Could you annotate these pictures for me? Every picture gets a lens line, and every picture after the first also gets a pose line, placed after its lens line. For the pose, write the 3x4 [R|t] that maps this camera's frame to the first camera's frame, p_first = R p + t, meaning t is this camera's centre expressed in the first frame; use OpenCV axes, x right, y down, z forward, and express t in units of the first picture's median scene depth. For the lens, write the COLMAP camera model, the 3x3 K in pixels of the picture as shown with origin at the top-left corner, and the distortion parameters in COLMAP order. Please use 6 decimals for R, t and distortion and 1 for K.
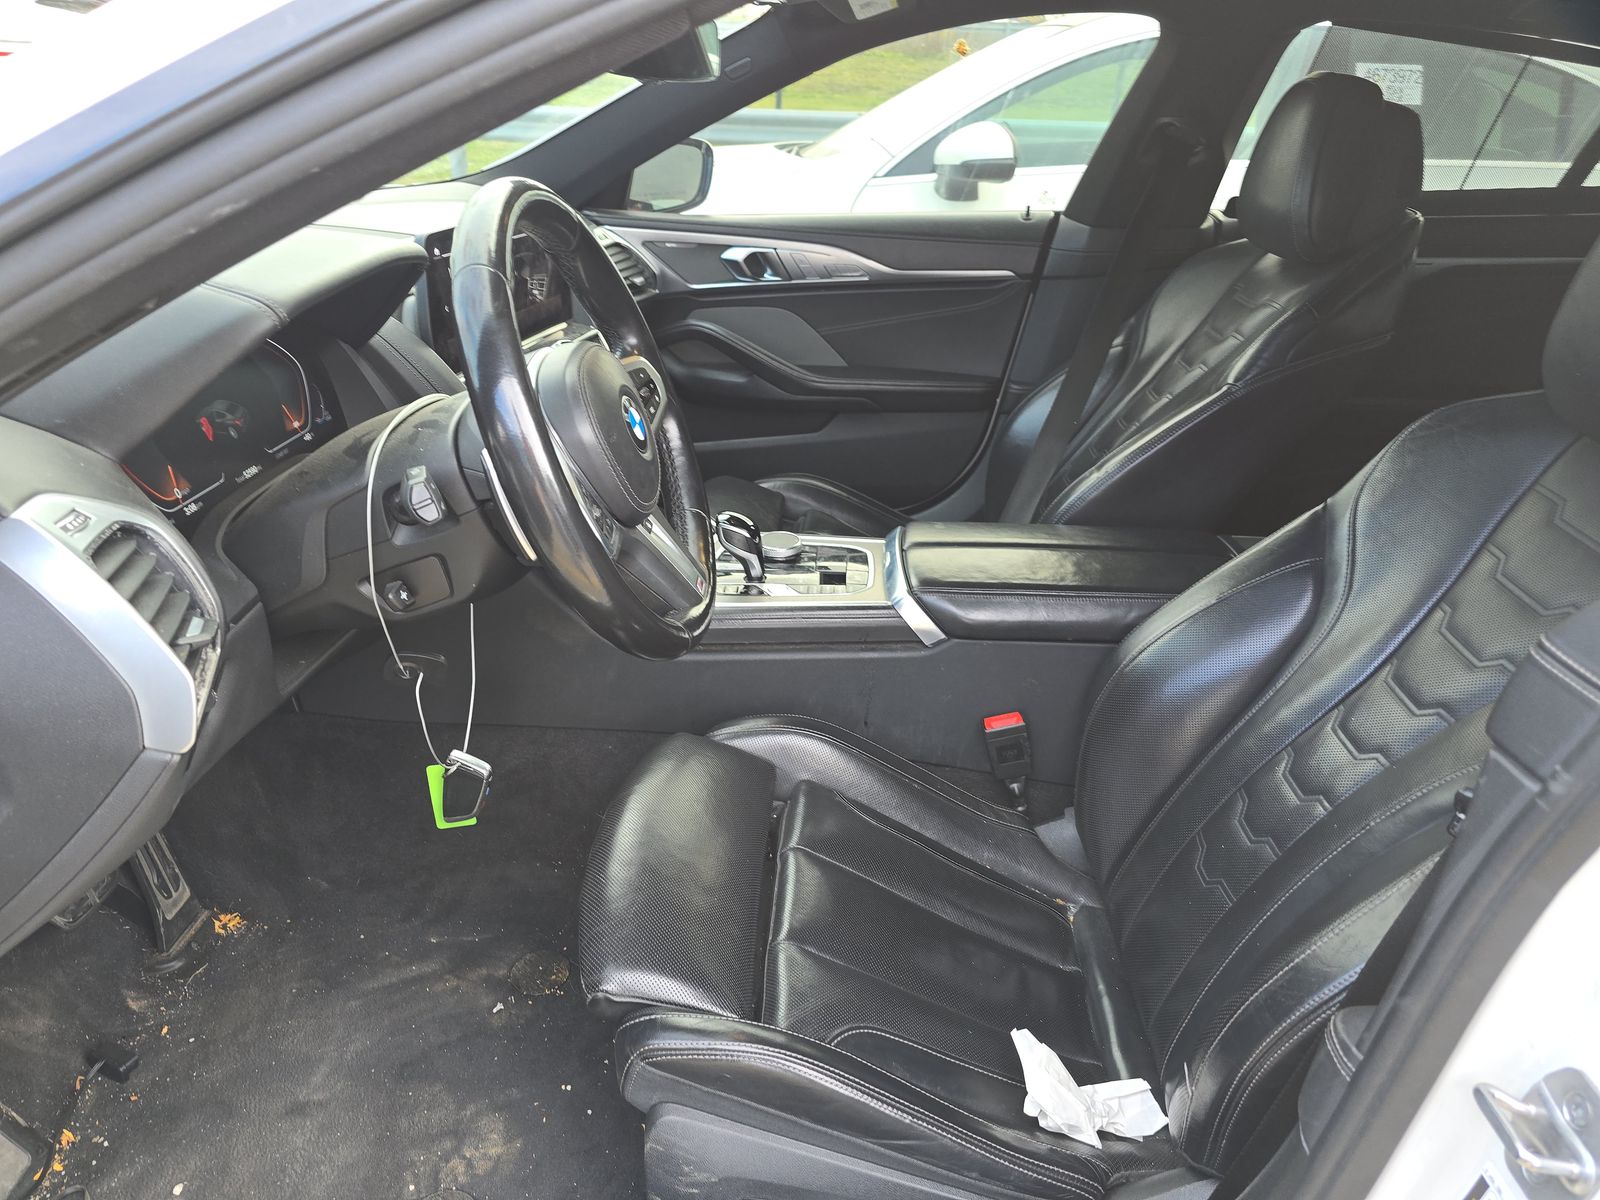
lens RADIAL K [[1079.8, 0, 797.3], [0, 1079.8, 589.0], [0, 0, 1]] dist [0.021951, -0.013413]
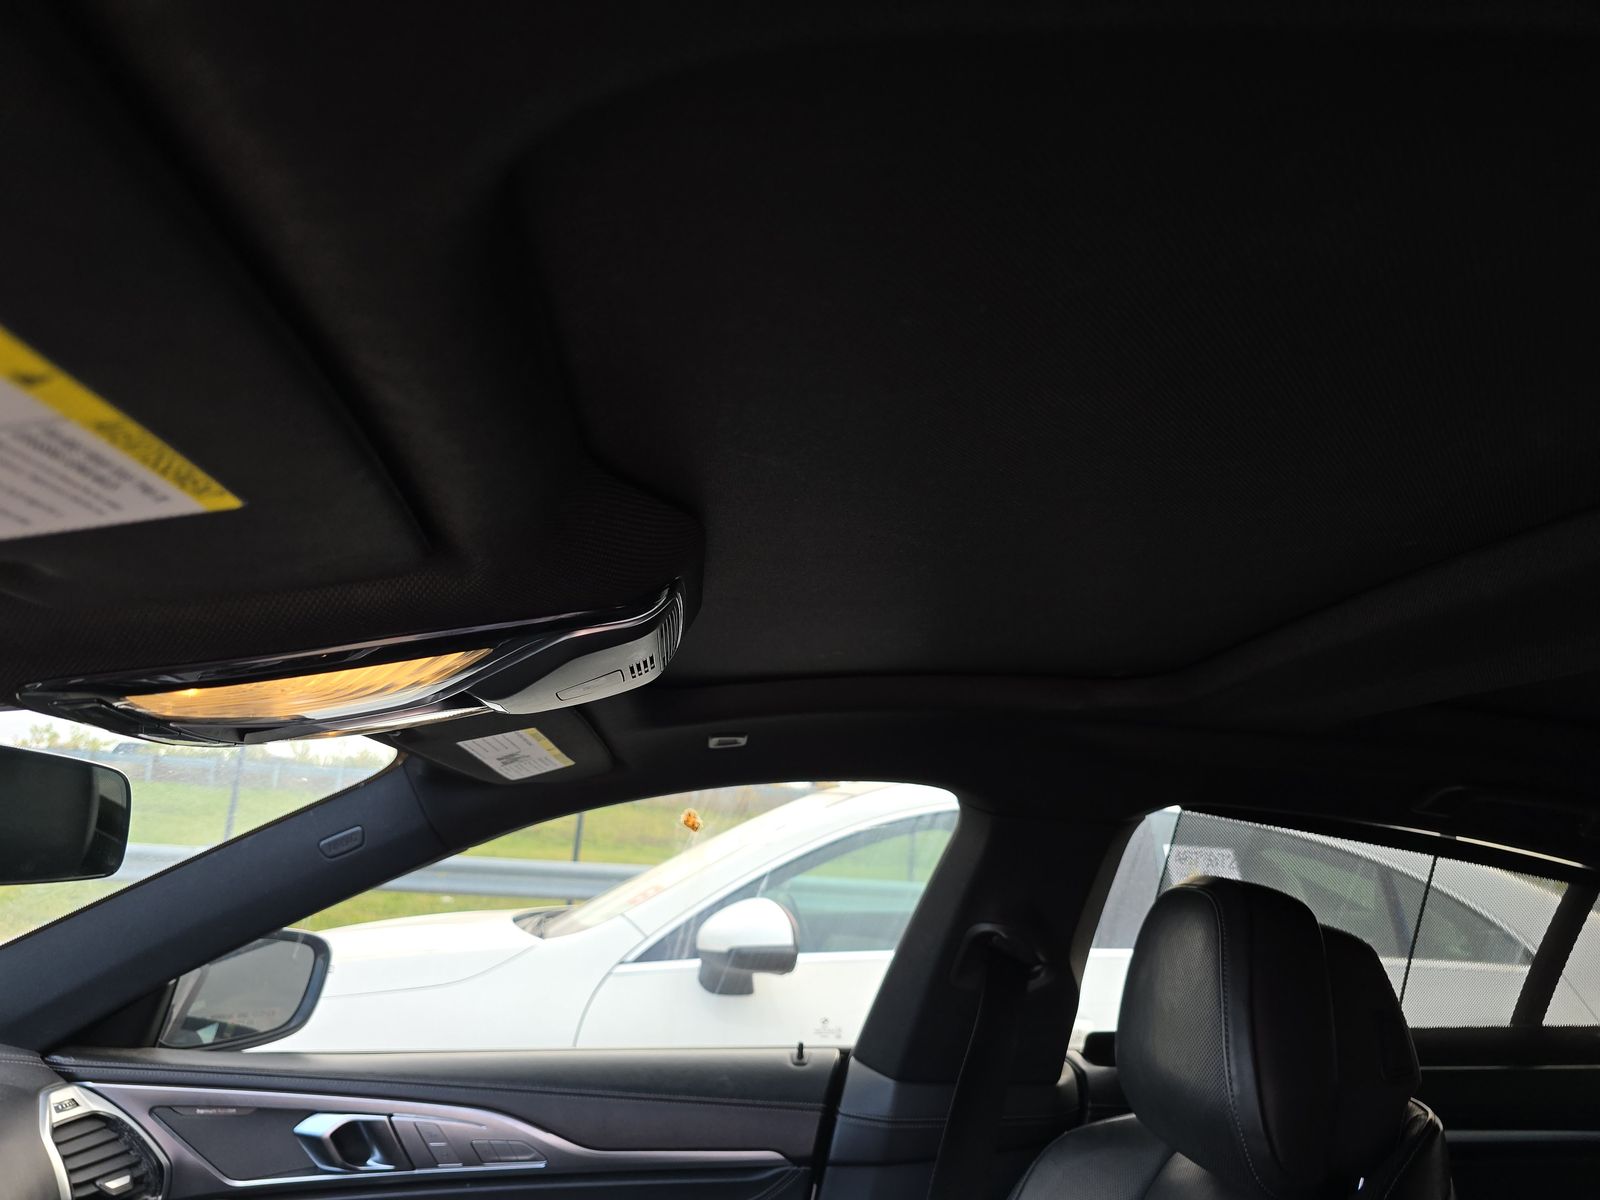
lens RADIAL K [[1079.8, 0, 804.3], [0, 1079.8, 595.9], [0, 0, 1]] dist [0.021951, -0.013413]
pose [[0.986246, 0.061457, 0.153432, 0.096123], [0.044689, 0.794572, -0.605522, -0.167273], [-0.159126, 0.604051, 0.780898, 0.316203]]
